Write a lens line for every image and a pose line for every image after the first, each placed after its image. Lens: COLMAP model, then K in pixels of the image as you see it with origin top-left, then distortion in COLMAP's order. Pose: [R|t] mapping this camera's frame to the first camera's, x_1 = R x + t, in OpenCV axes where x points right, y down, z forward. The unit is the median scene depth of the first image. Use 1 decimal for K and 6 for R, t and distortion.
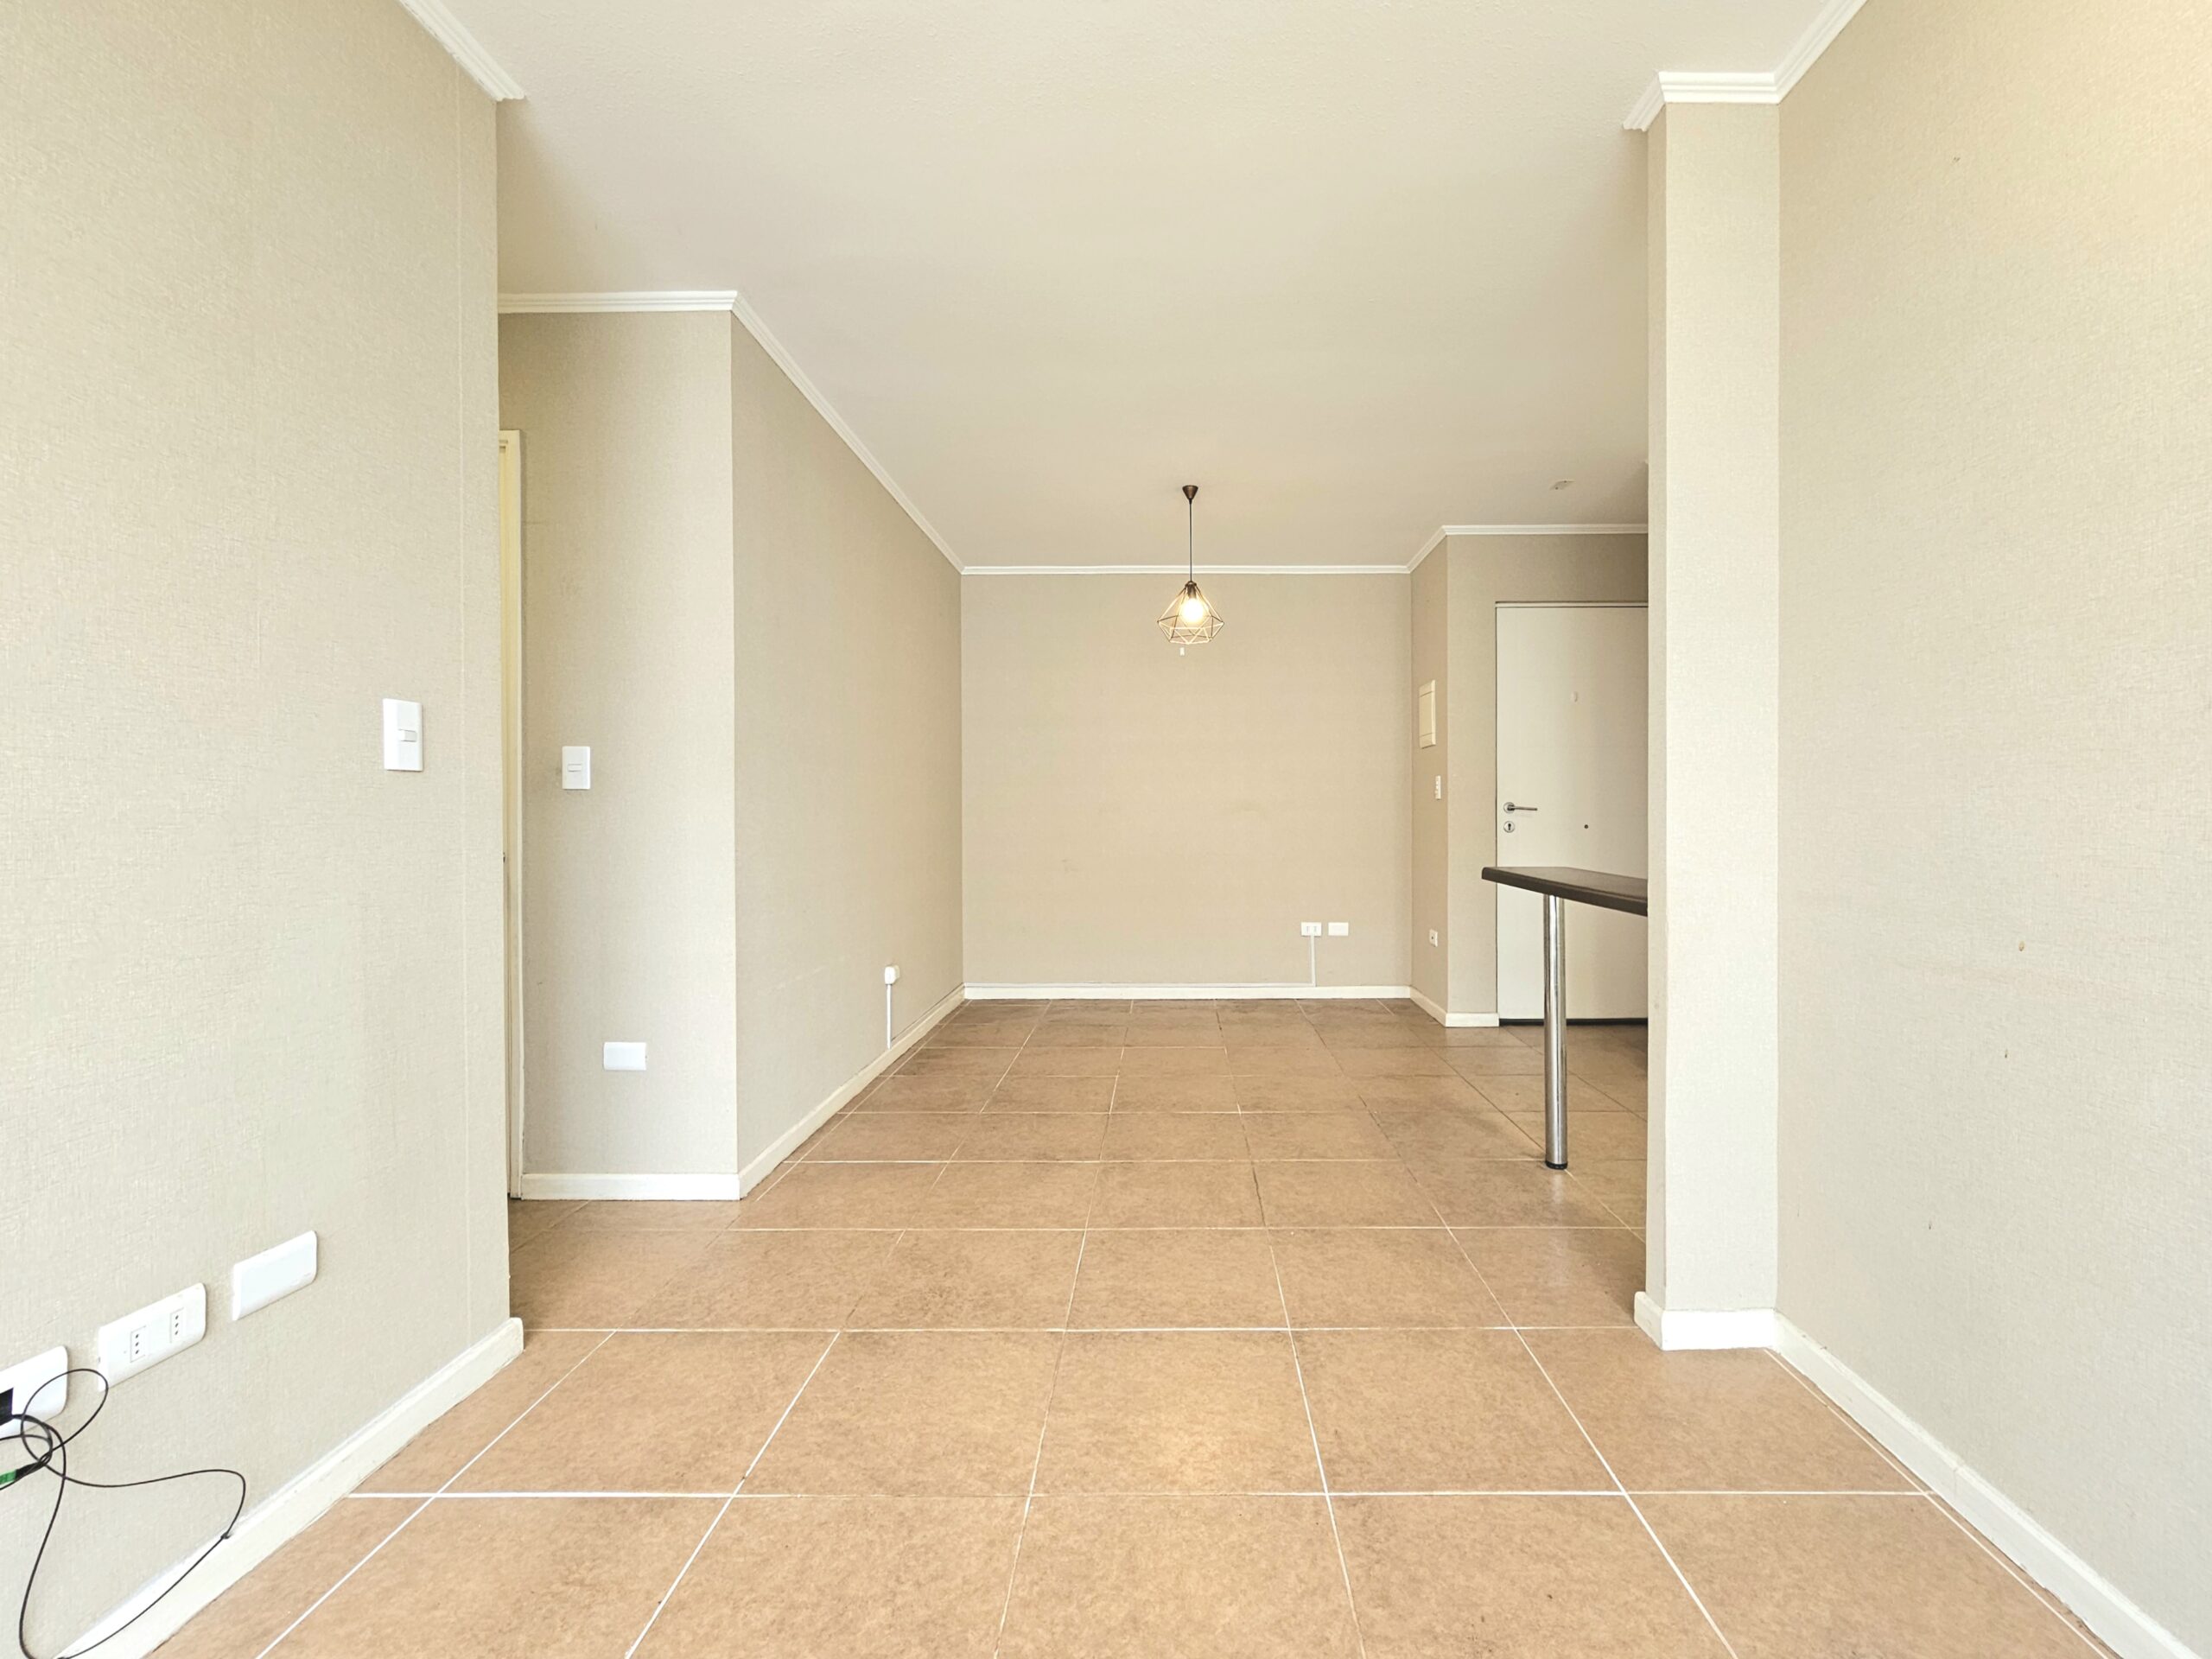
lens RADIAL K [[920.5, 0, 1119.8], [0, 920.5, 831.5], [0, 0, 1]] dist [0.003284, 0.000973]
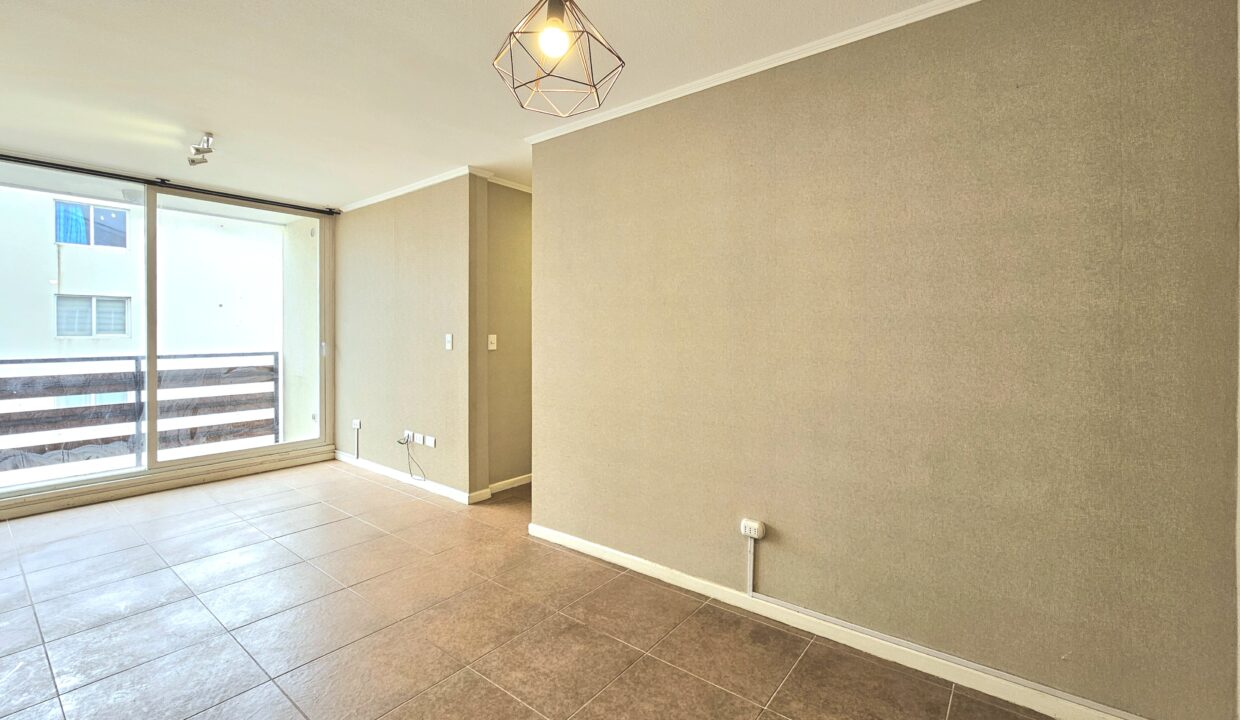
lens RADIAL K [[503.2, 0, 612.4], [0, 503.2, 336.0], [0, 0, 1]] dist [0.002695, 0.000688]
pose [[-0.590677, 0.008769, -0.806861, 0.340297], [0.008750, 0.999952, 0.004462, -0.063028], [0.806861, -0.004424, -0.590725, 1.447981]]
